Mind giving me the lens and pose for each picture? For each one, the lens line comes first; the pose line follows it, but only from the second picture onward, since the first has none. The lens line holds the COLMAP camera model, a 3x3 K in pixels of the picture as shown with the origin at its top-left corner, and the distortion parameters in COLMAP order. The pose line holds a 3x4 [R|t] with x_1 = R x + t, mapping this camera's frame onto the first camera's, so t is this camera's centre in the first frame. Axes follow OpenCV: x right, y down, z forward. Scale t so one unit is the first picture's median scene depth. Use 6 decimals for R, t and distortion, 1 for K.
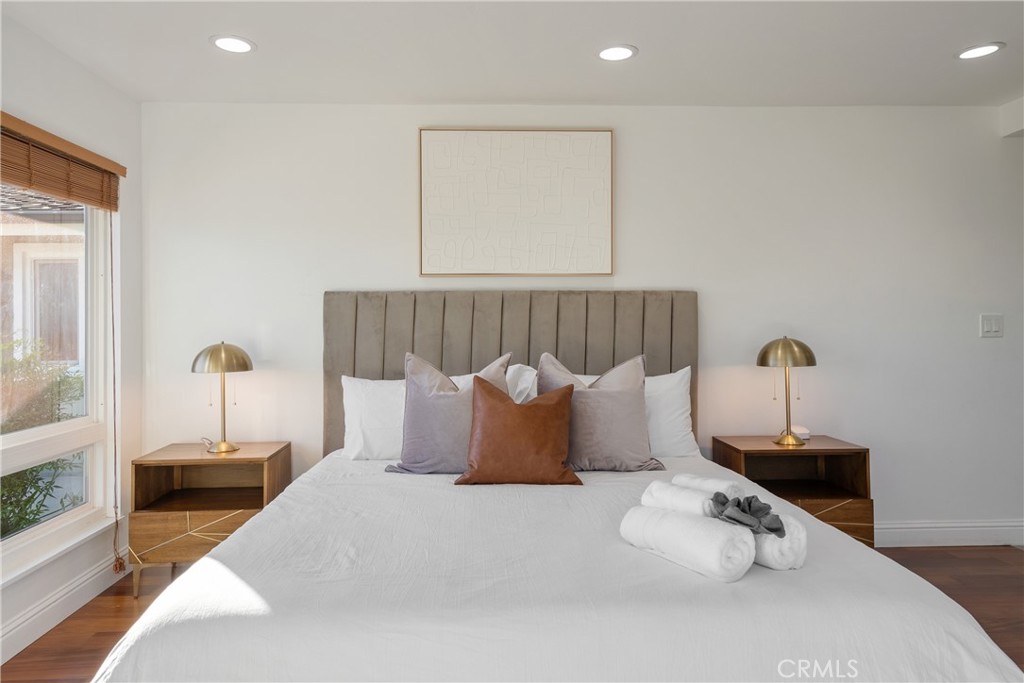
lens RADIAL K [[665.8, 0, 512.0], [0, 665.8, 341.5], [0, 0, 1]] dist [0.012598, 0.003959]
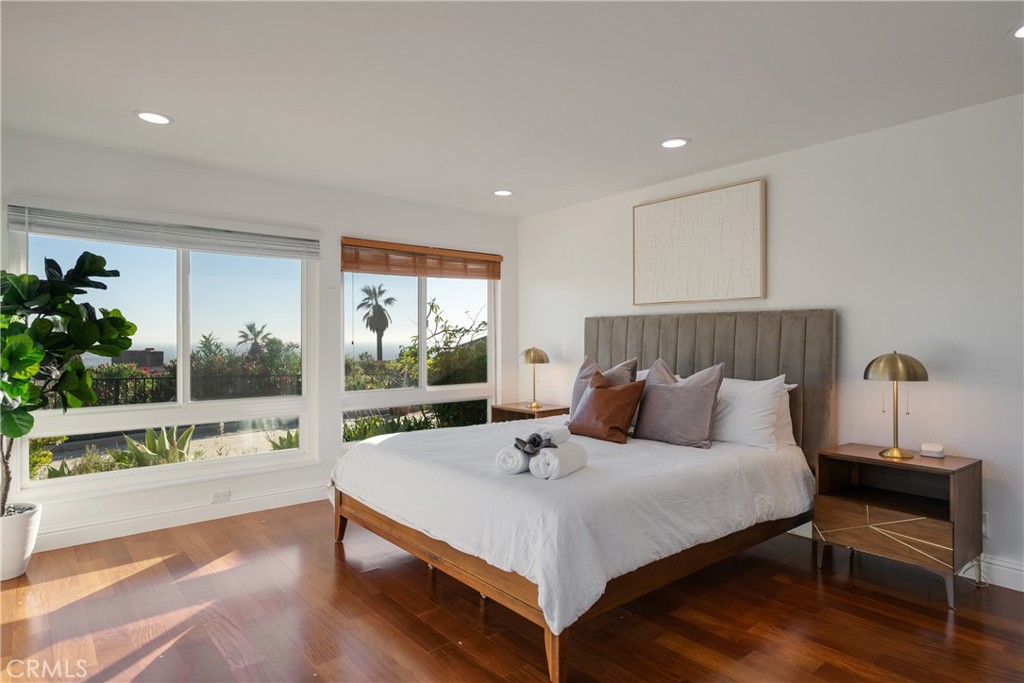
lens RADIAL K [[569.2, 0, 513.3], [0, 569.2, 345.2], [0, 0, 1]] dist [0.003771, 0.001281]
pose [[0.623712, 0.016872, -0.781472, 0.703245], [-0.021597, 0.999757, 0.004347, -0.008498], [0.781356, 0.014166, 0.623925, -0.007682]]
